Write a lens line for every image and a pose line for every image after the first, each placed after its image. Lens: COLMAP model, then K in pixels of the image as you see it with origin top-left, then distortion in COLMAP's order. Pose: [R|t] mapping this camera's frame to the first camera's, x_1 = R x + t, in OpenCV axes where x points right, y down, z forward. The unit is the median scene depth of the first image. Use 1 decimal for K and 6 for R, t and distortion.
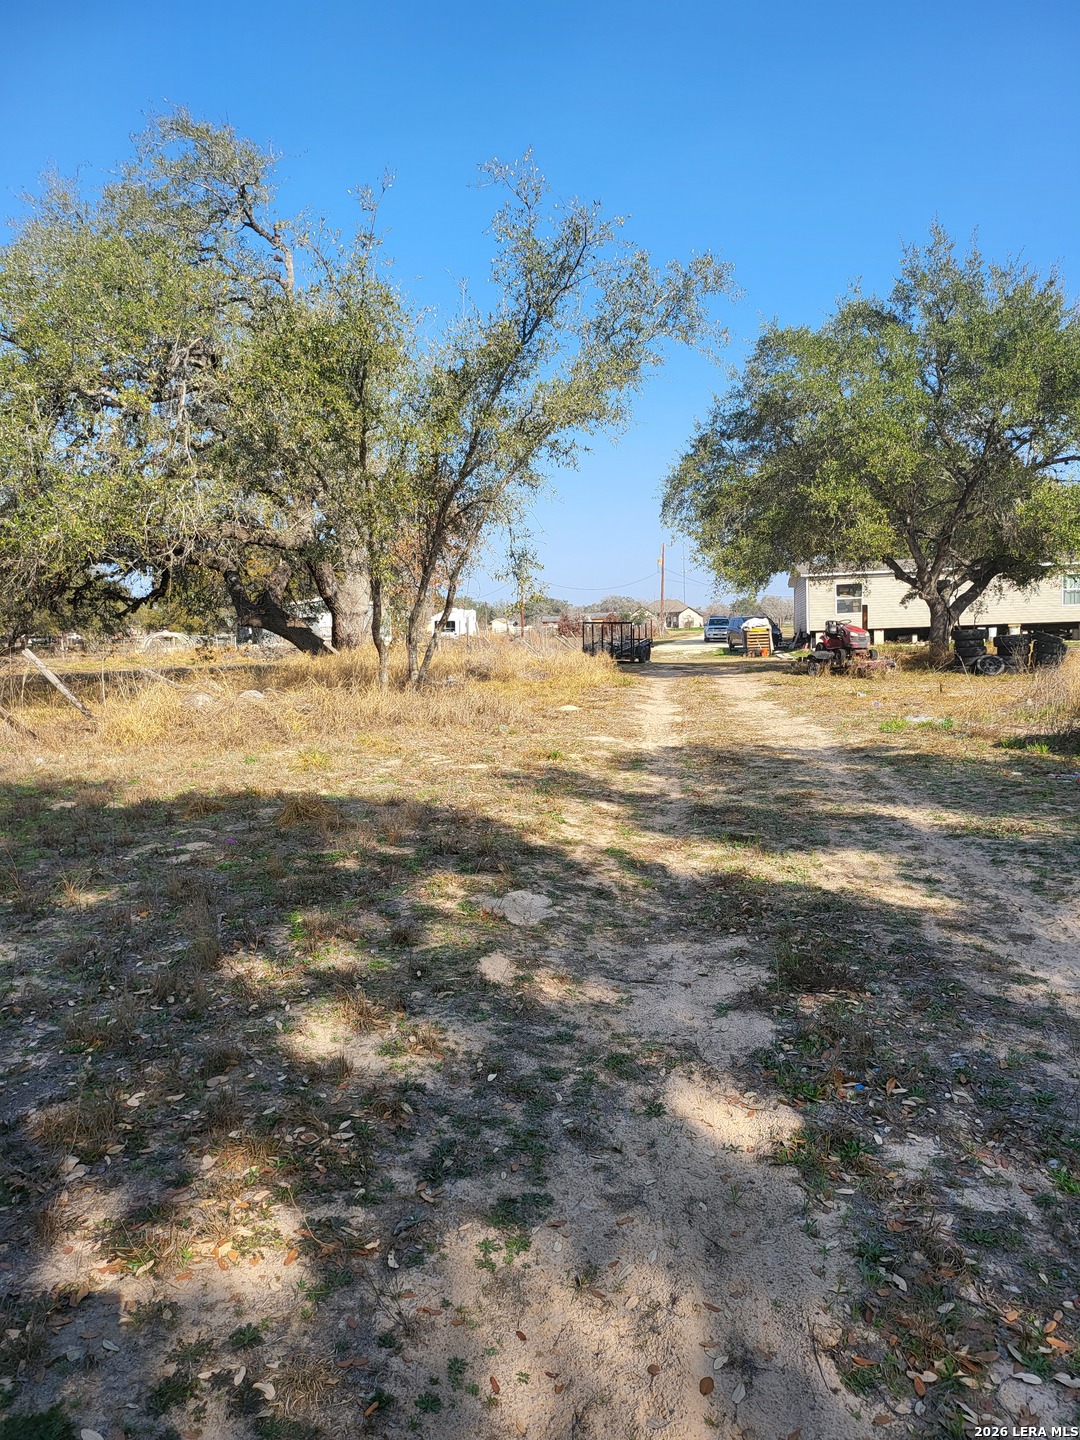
lens RADIAL K [[1012.2, 0, 540.0], [0, 1012.2, 720.0], [0, 0, 1]] dist [0.049968, -0.056776]
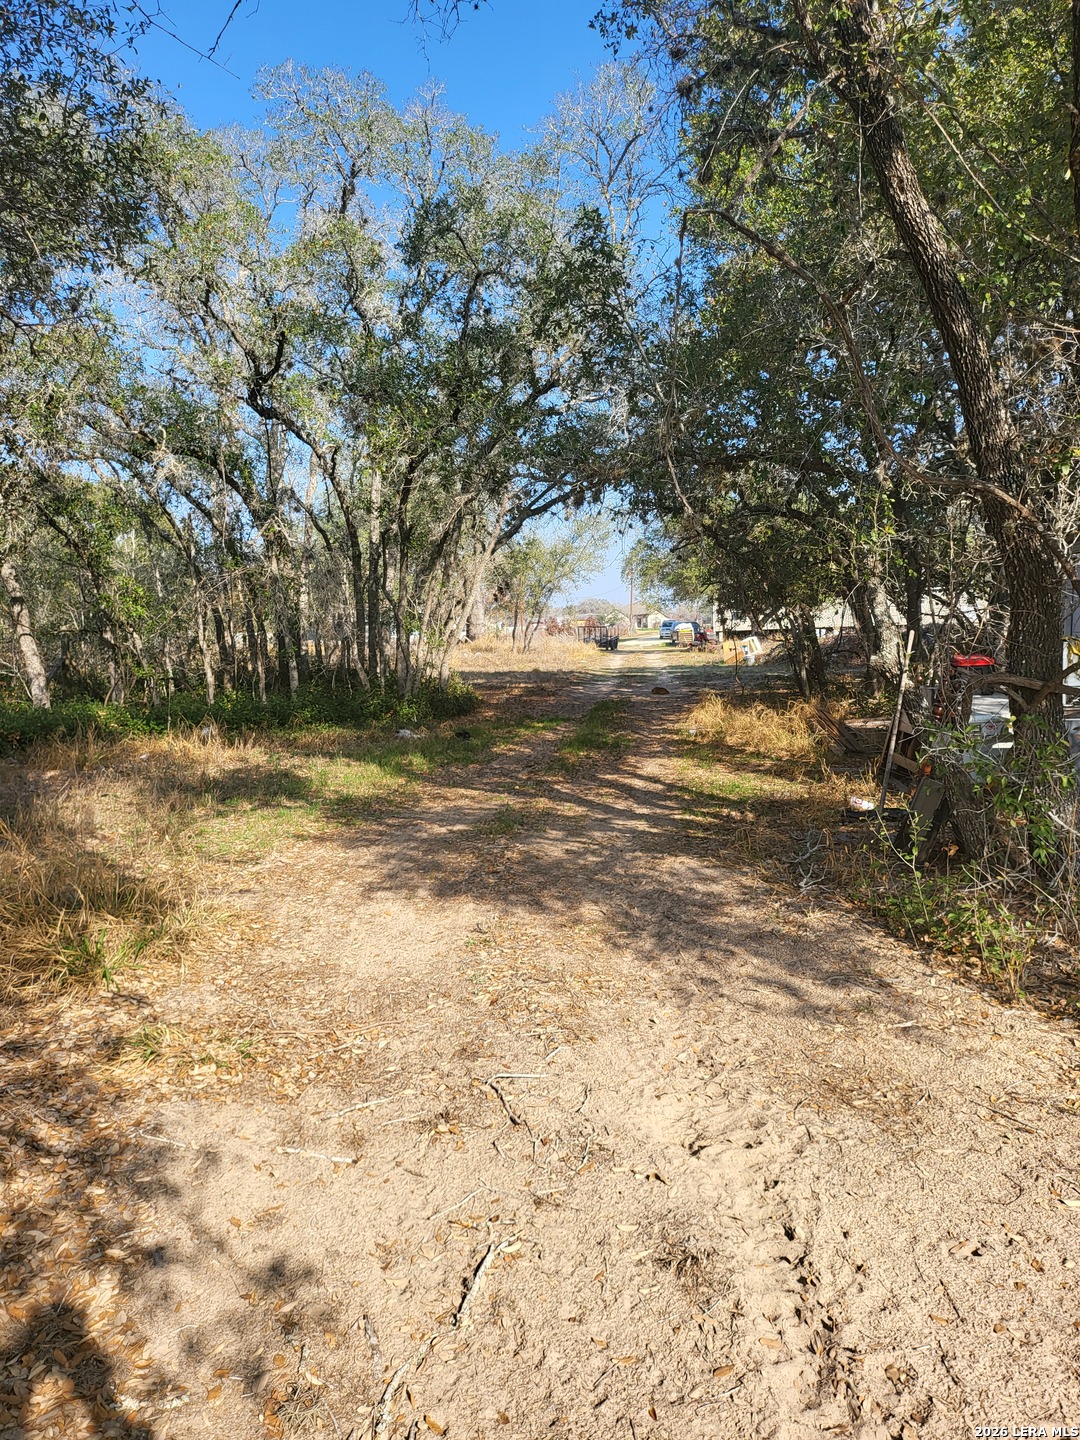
lens RADIAL K [[1012.2, 0, 540.0], [0, 1012.2, 720.0], [0, 0, 1]] dist [0.049968, -0.056776]
pose [[0.999714, -0.000833, 0.023883, -0.691963], [0.000815, 0.999999, 0.000775, 0.671762], [-0.023884, -0.000756, 0.999714, -7.825491]]
